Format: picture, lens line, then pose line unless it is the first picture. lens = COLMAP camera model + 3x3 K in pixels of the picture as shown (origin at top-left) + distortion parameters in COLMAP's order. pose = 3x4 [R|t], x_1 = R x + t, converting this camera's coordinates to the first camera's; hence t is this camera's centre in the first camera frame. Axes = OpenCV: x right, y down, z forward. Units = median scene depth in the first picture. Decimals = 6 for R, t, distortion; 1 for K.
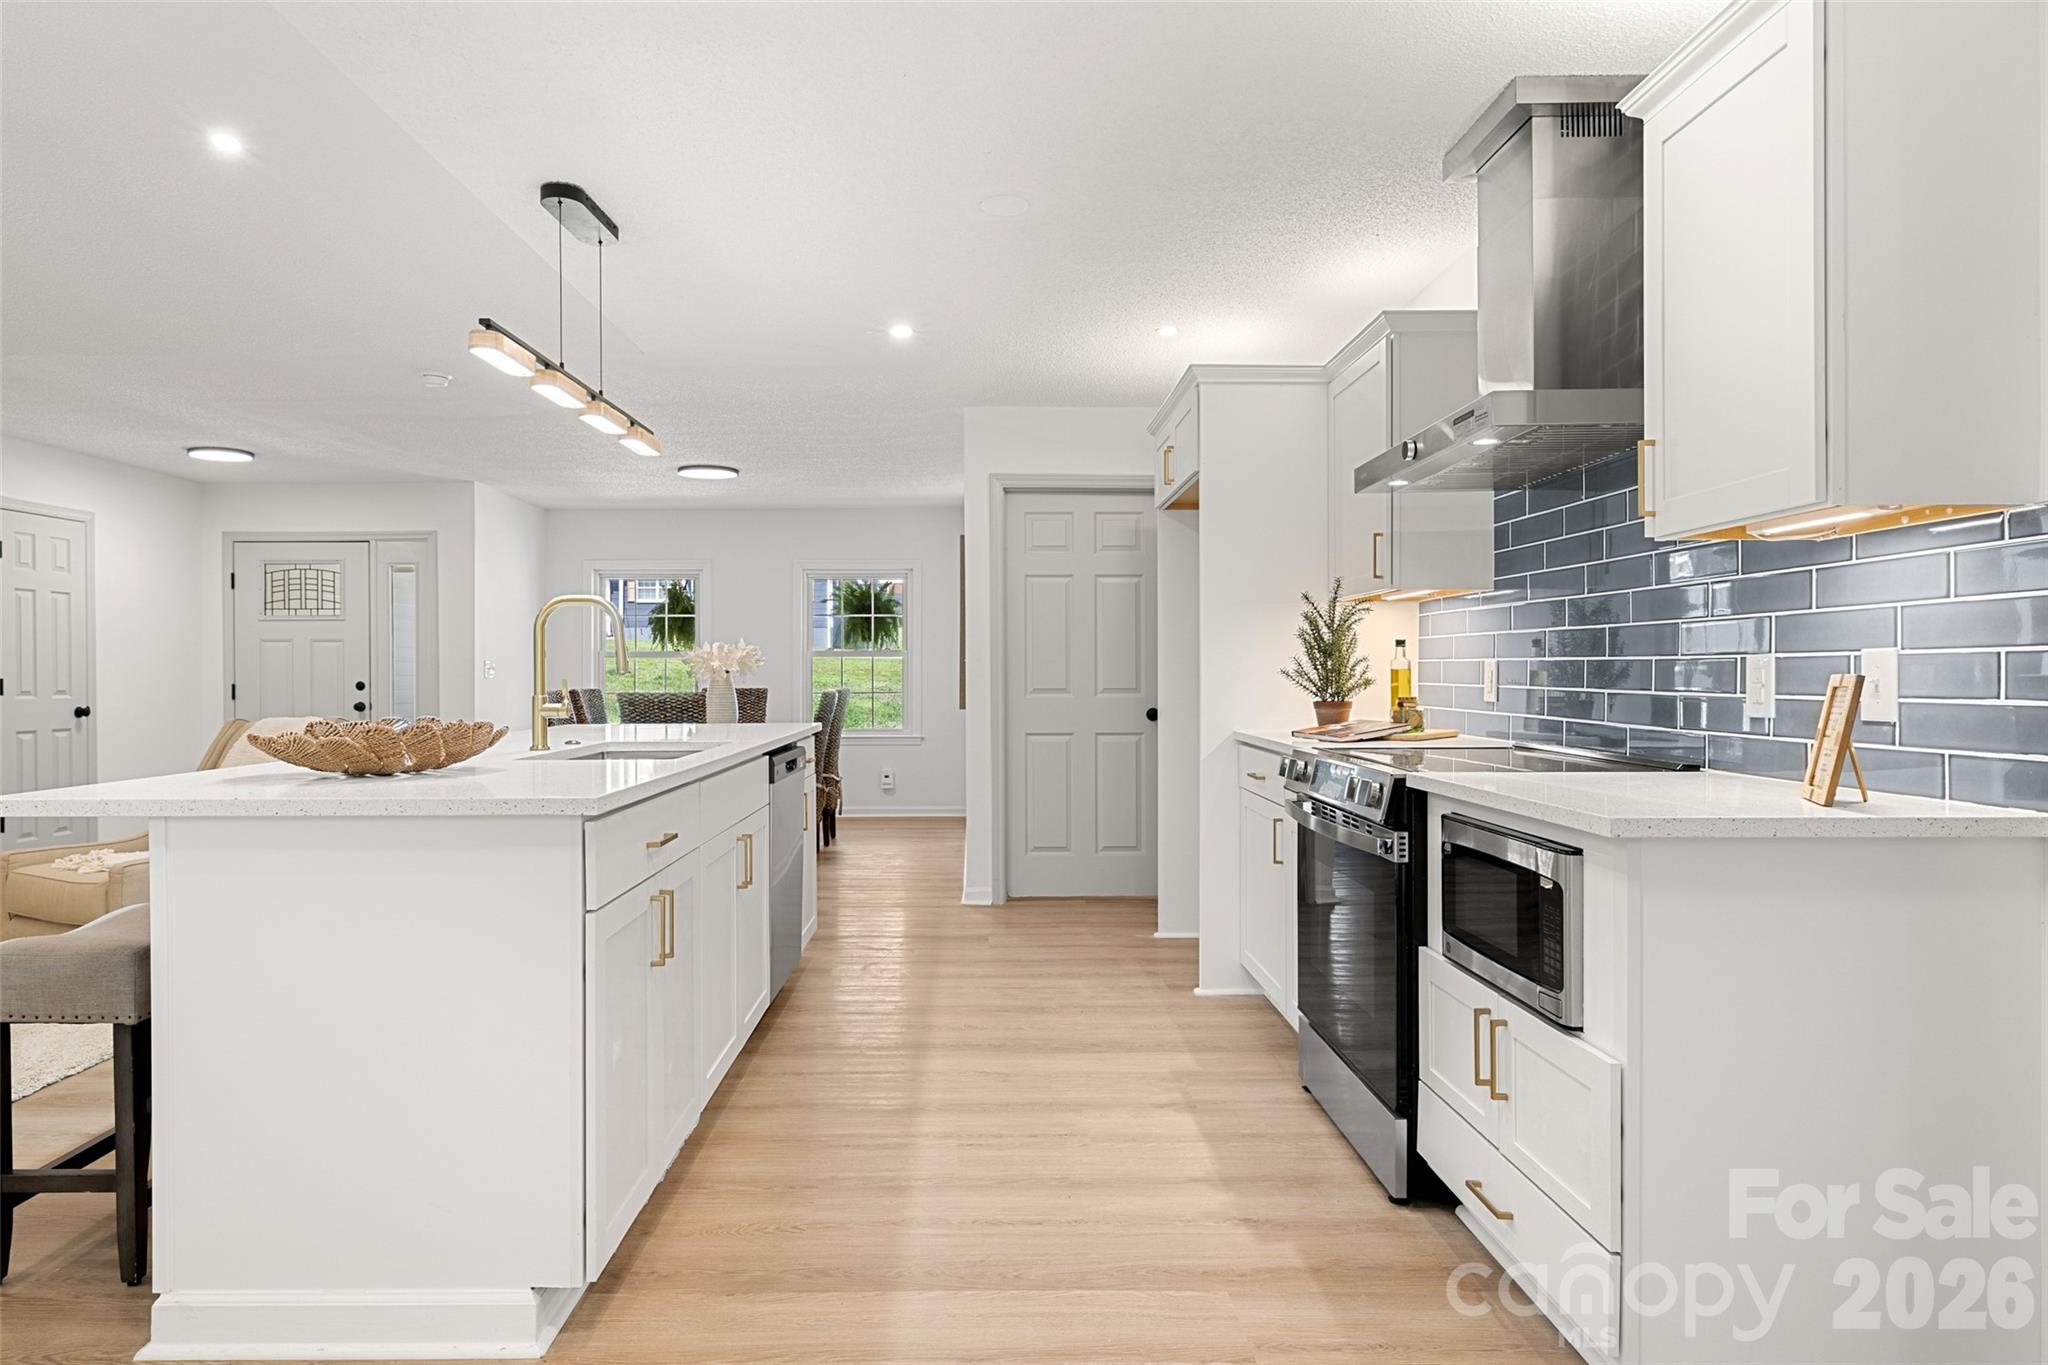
lens RADIAL K [[1191.1, 0, 982.3], [0, 1191.1, 677.3], [0, 0, 1]] dist [0.000852, -0.000533]
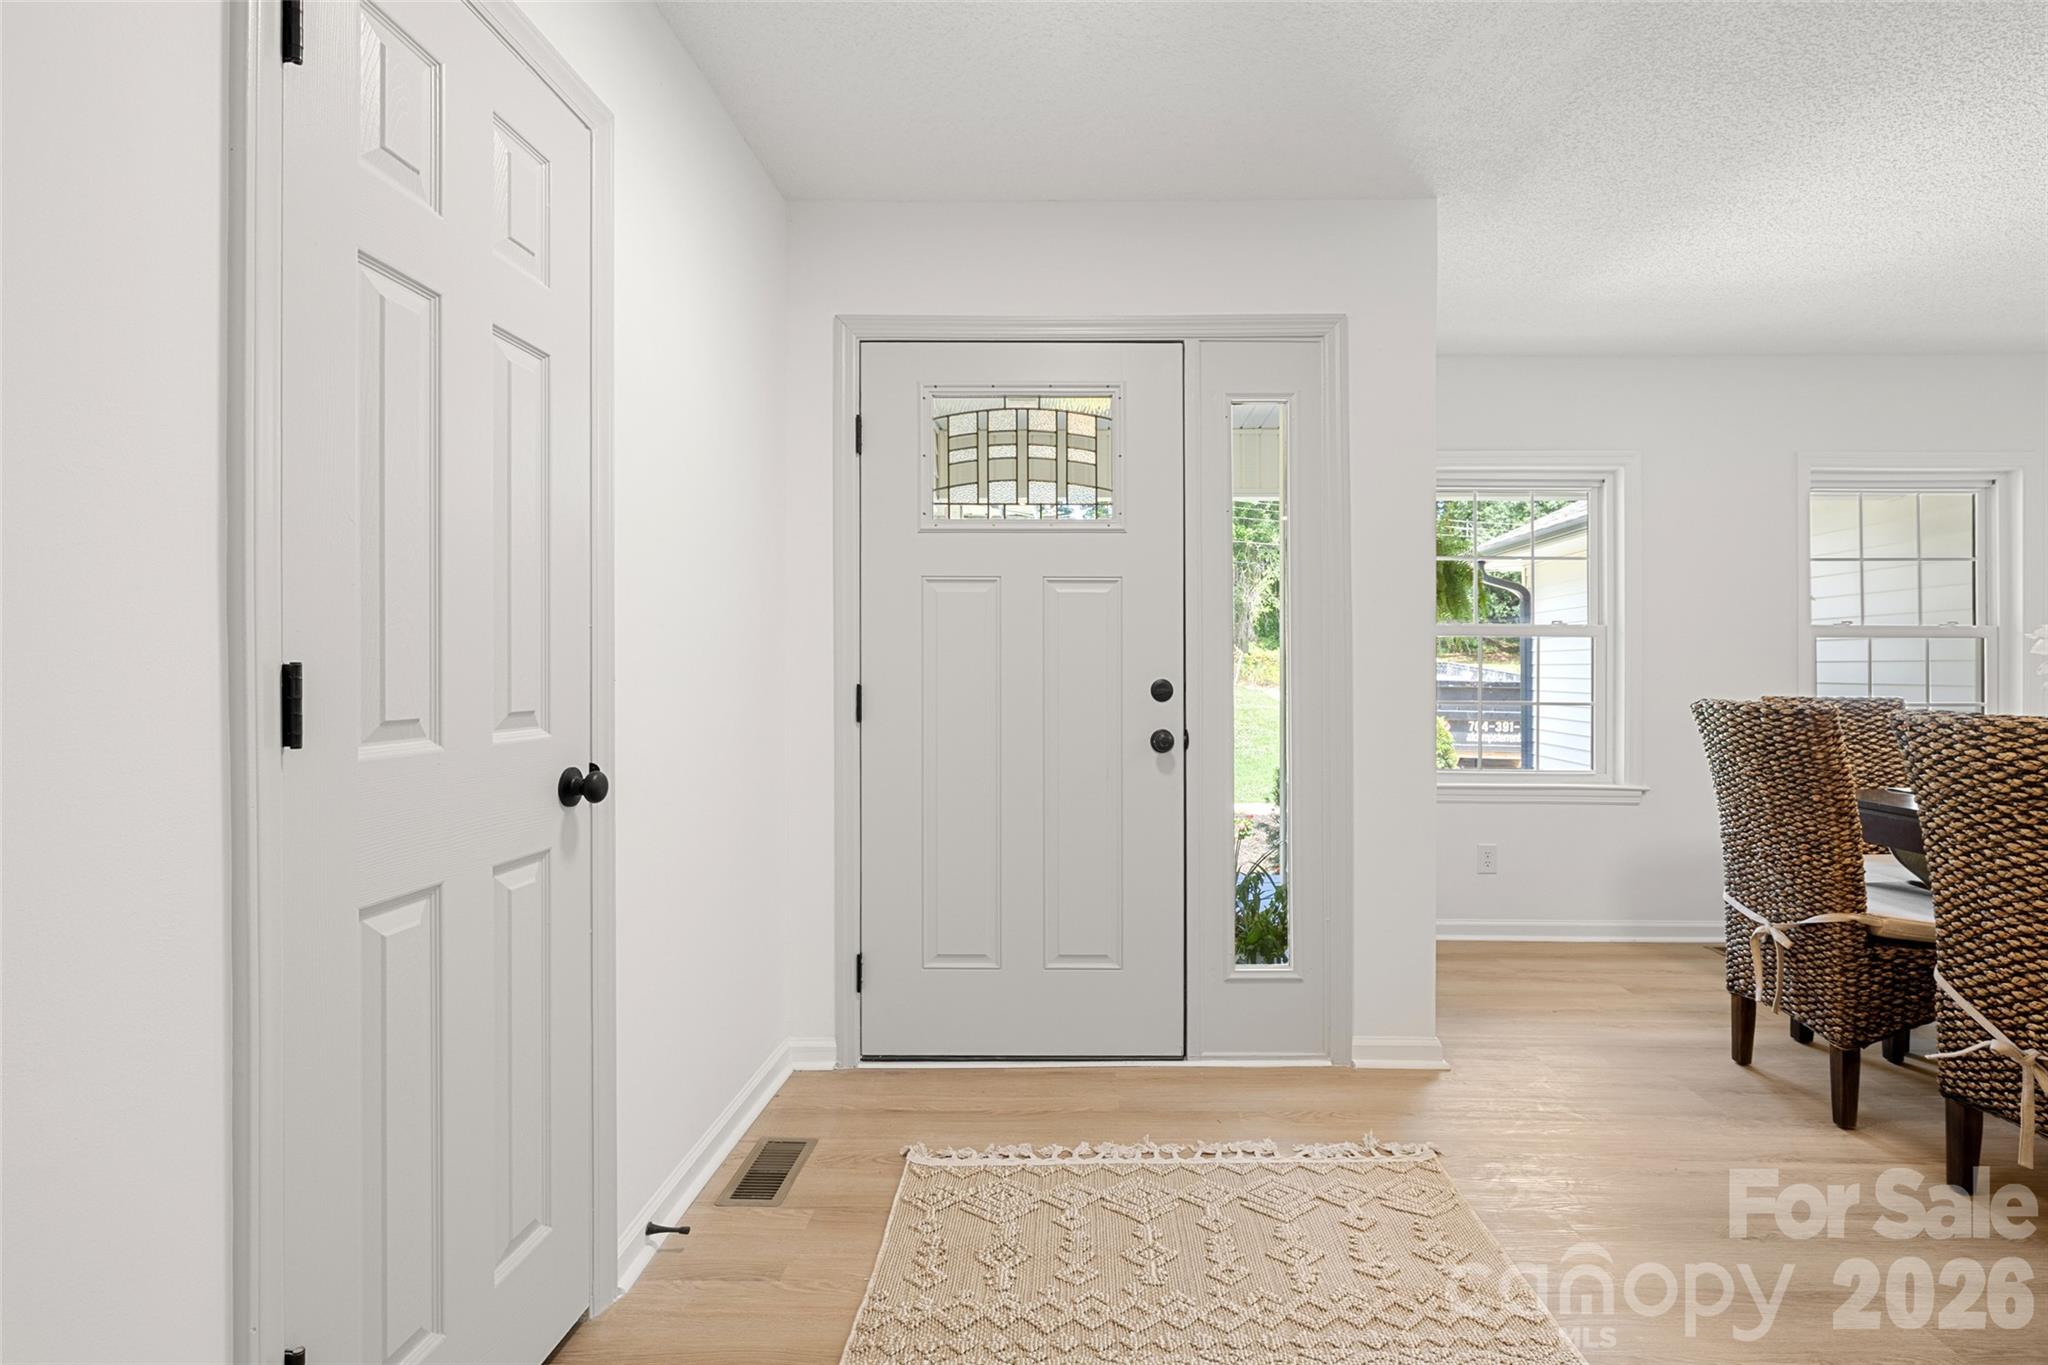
lens RADIAL K [[974.6, 0, 1033.5], [0, 974.6, 666.3], [0, 0, 1]] dist [-0.015467, 0.004608]
pose [[0.999850, 0.006173, -0.016178, -1.095004], [-0.006271, 0.999962, -0.005998, 0.002166], [0.016141, 0.006099, 0.999851, 1.292136]]
